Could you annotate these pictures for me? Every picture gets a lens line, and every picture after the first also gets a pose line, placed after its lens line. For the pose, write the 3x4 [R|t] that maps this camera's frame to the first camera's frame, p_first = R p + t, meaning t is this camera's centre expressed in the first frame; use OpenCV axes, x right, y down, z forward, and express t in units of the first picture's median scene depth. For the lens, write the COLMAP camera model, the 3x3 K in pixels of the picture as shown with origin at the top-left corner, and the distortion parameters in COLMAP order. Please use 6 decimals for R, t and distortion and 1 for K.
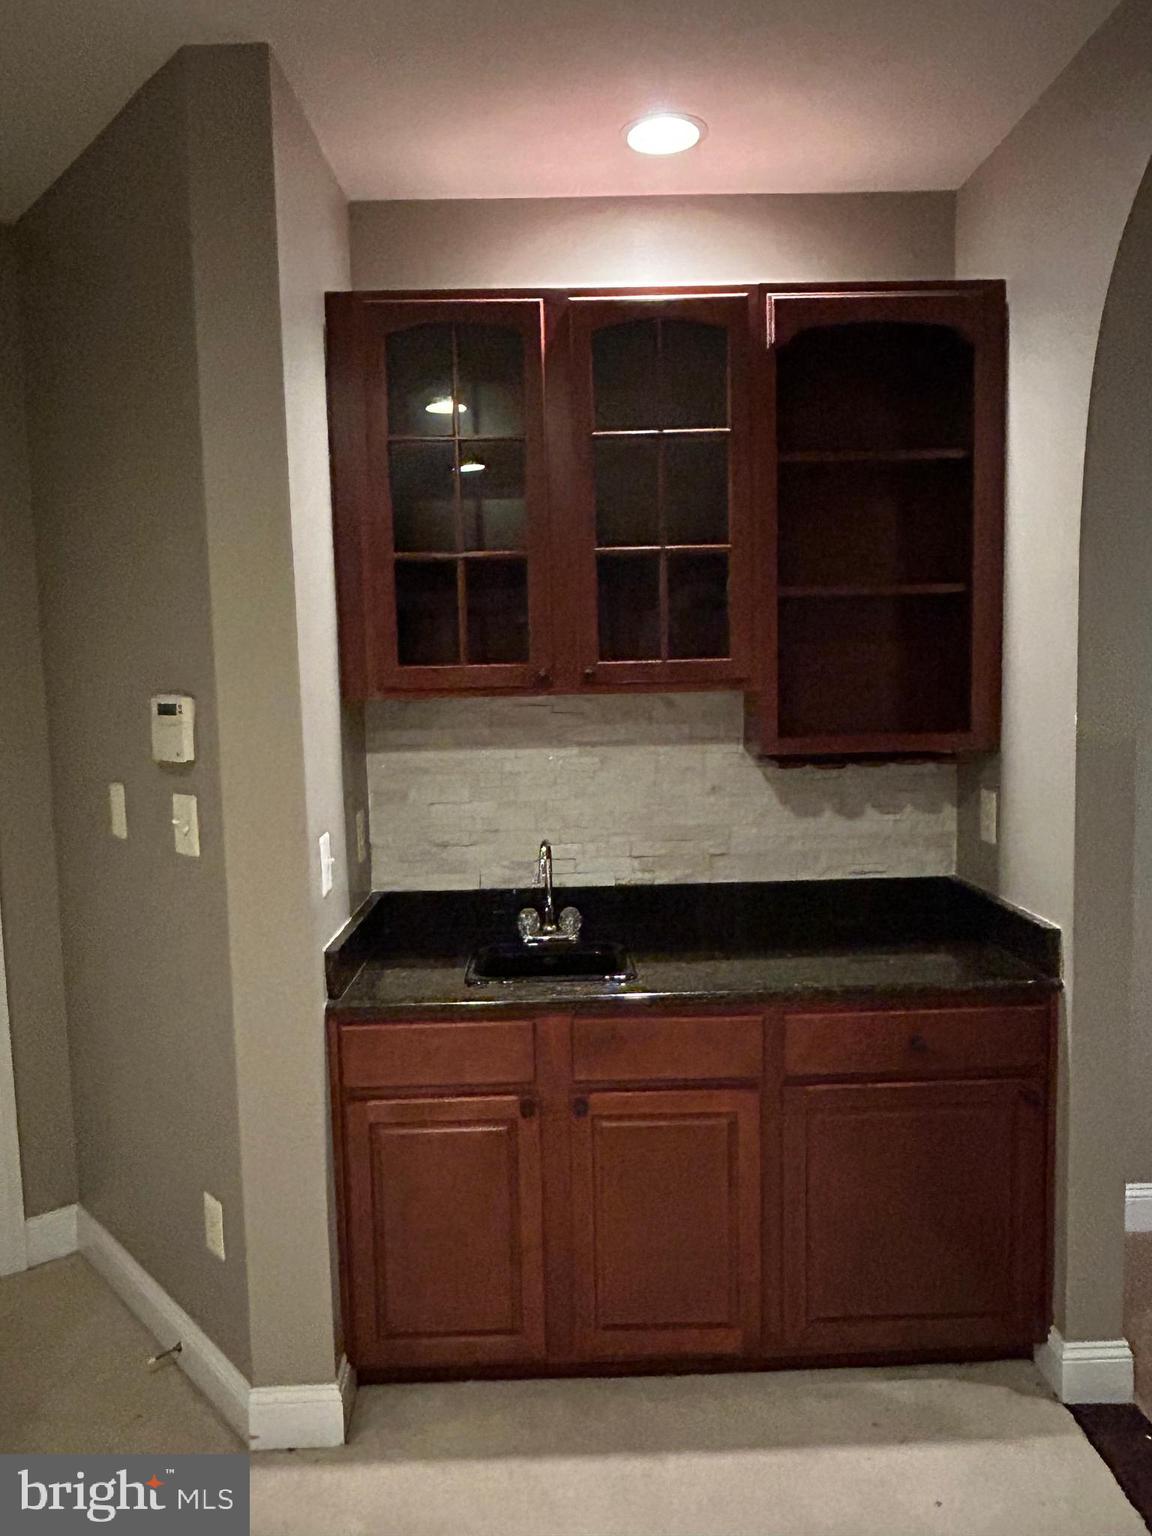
lens RADIAL K [[1074.3, 0, 575.2], [0, 1074.3, 770.8], [0, 0, 1]] dist [0.026012, 0.001351]
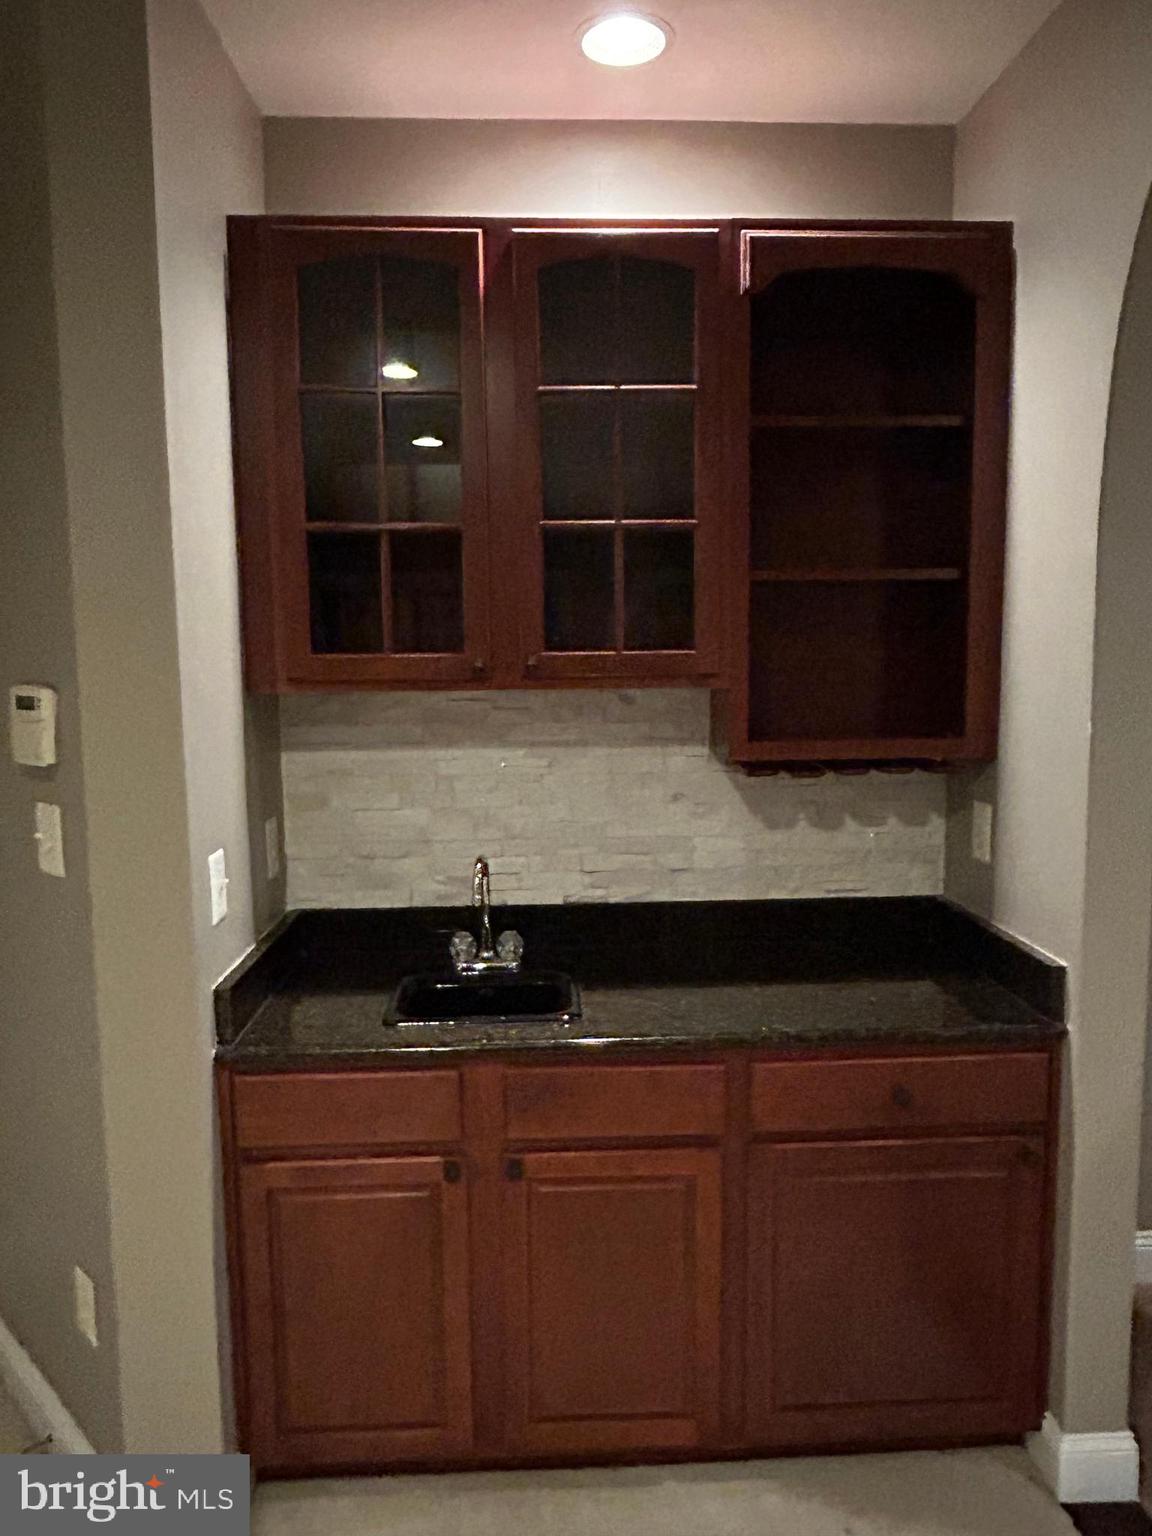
lens RADIAL K [[1074.3, 0, 579.5], [0, 1074.3, 765.7], [0, 0, 1]] dist [0.026012, 0.001351]
pose [[0.999510, 0.010562, 0.029462, 0.026772], [-0.010885, 0.999882, 0.010822, -0.019938], [-0.029344, -0.011137, 0.999507, 0.131719]]
